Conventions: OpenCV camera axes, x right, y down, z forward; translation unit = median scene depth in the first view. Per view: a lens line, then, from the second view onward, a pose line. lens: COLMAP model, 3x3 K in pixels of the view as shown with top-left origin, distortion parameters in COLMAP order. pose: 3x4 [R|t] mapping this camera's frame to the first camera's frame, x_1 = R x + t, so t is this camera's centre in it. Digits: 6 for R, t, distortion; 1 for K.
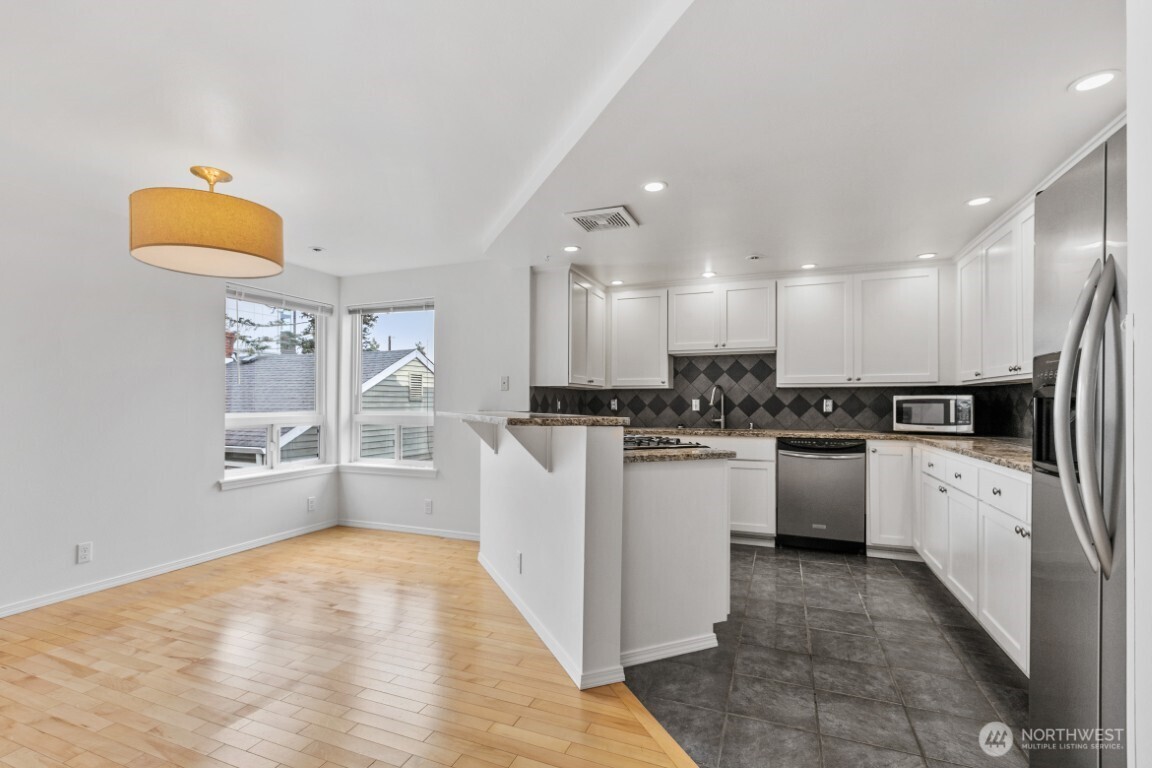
lens RADIAL K [[540.6, 0, 571.0], [0, 540.6, 393.4], [0, 0, 1]] dist [-0.001685, 0.000370]
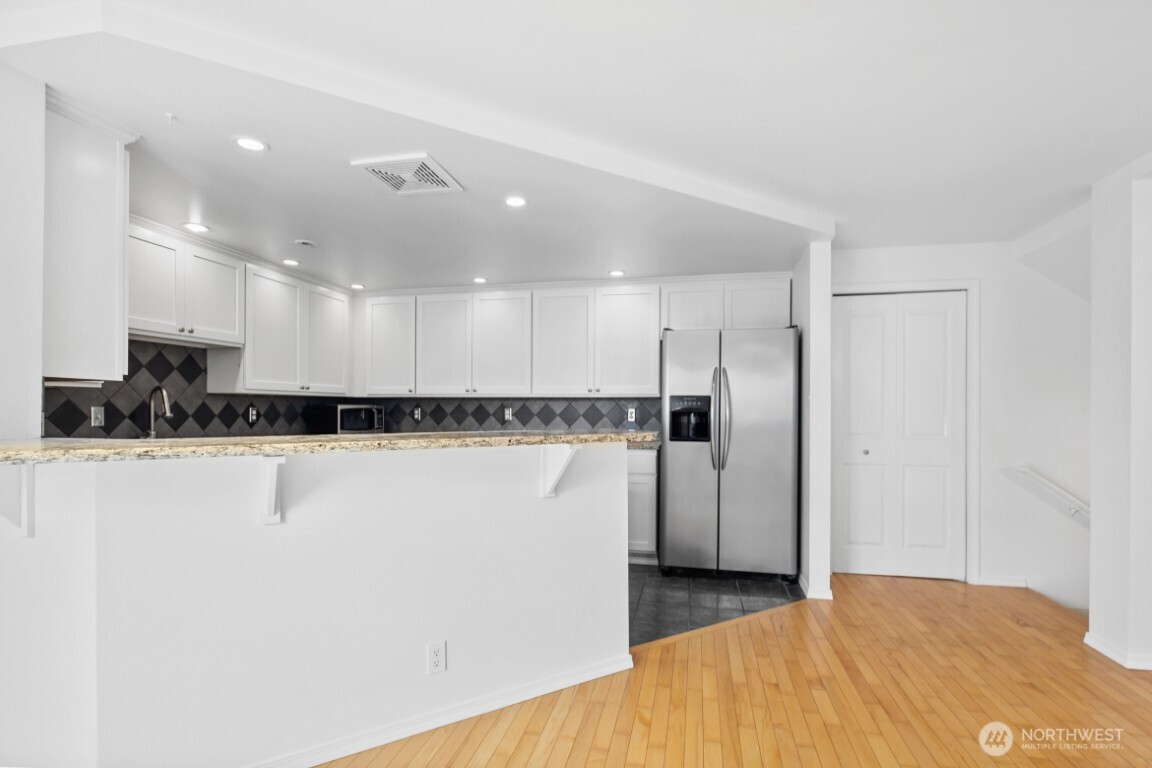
lens RADIAL K [[547.6, 0, 589.1], [0, 547.6, 405.6], [0, 0, 1]] dist [-0.006978, 0.000186]
pose [[-0.190270, 0.004483, 0.981722, -0.554306], [-0.021379, 0.999734, -0.008709, 0.003435], [-0.981499, -0.022645, -0.190123, 0.665787]]
